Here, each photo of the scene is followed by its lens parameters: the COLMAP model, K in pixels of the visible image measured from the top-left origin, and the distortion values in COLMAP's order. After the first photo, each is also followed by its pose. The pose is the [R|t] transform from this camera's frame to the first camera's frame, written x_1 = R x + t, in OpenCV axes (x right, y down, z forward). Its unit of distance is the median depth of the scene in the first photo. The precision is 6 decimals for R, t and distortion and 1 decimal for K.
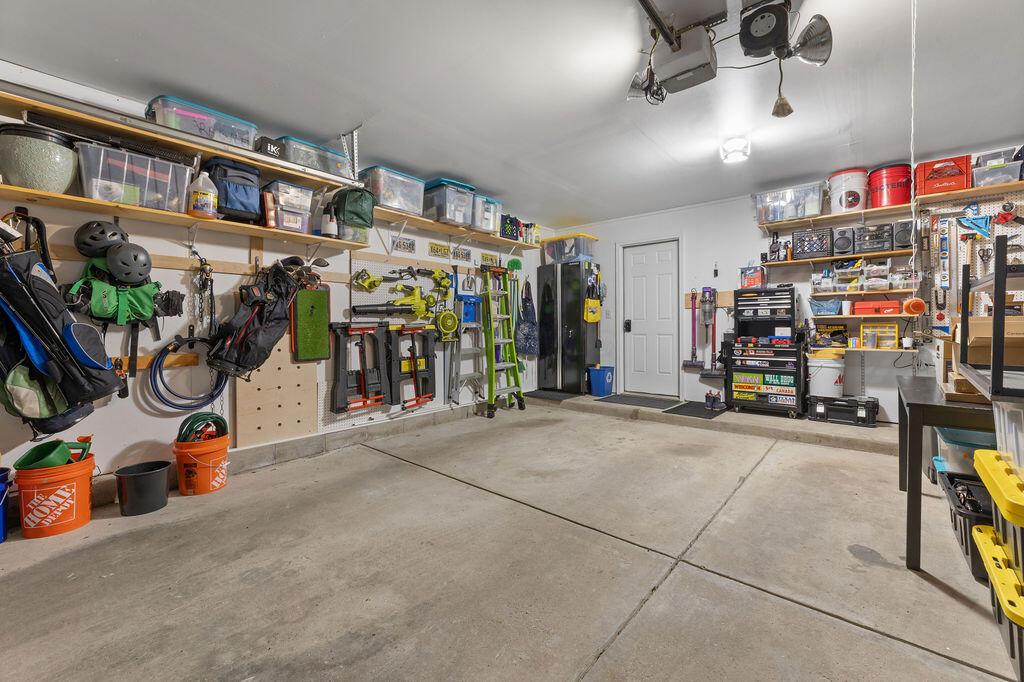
lens RADIAL K [[388.3, 0, 479.6], [0, 388.3, 342.1], [0, 0, 1]] dist [-0.012597, -0.000029]
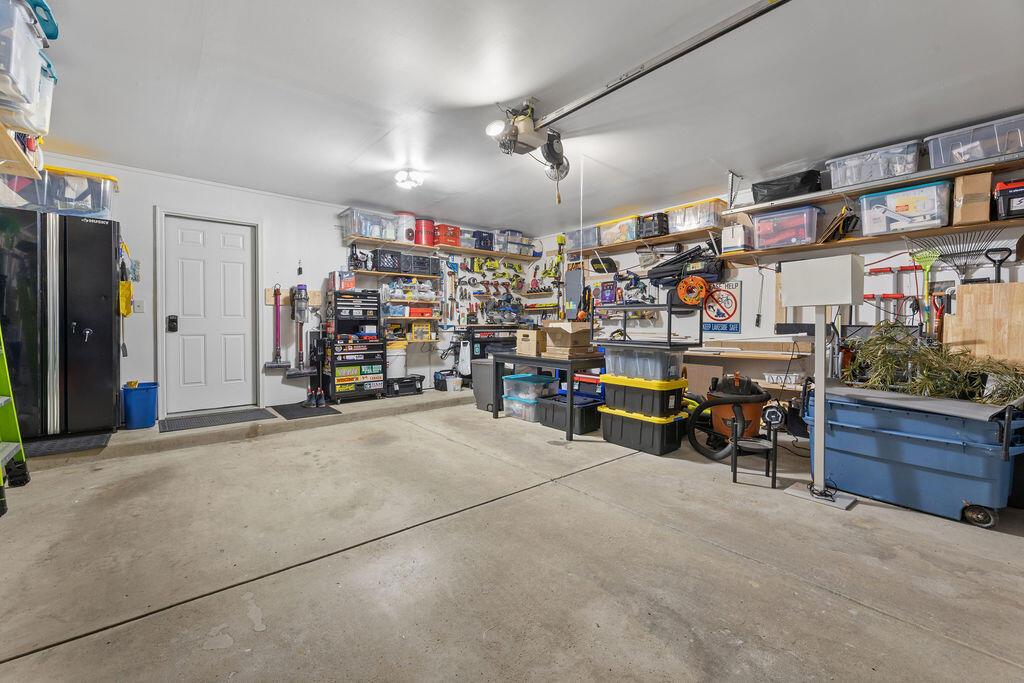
lens RADIAL K [[419.2, 0, 512.6], [0, 419.2, 336.7], [0, 0, 1]] dist [-0.003578, -0.000586]
pose [[0.150671, -0.021994, 0.988339, -0.493039], [0.037638, 0.999155, 0.016496, -0.009627], [-0.987867, 0.034713, 0.151372, 0.400521]]
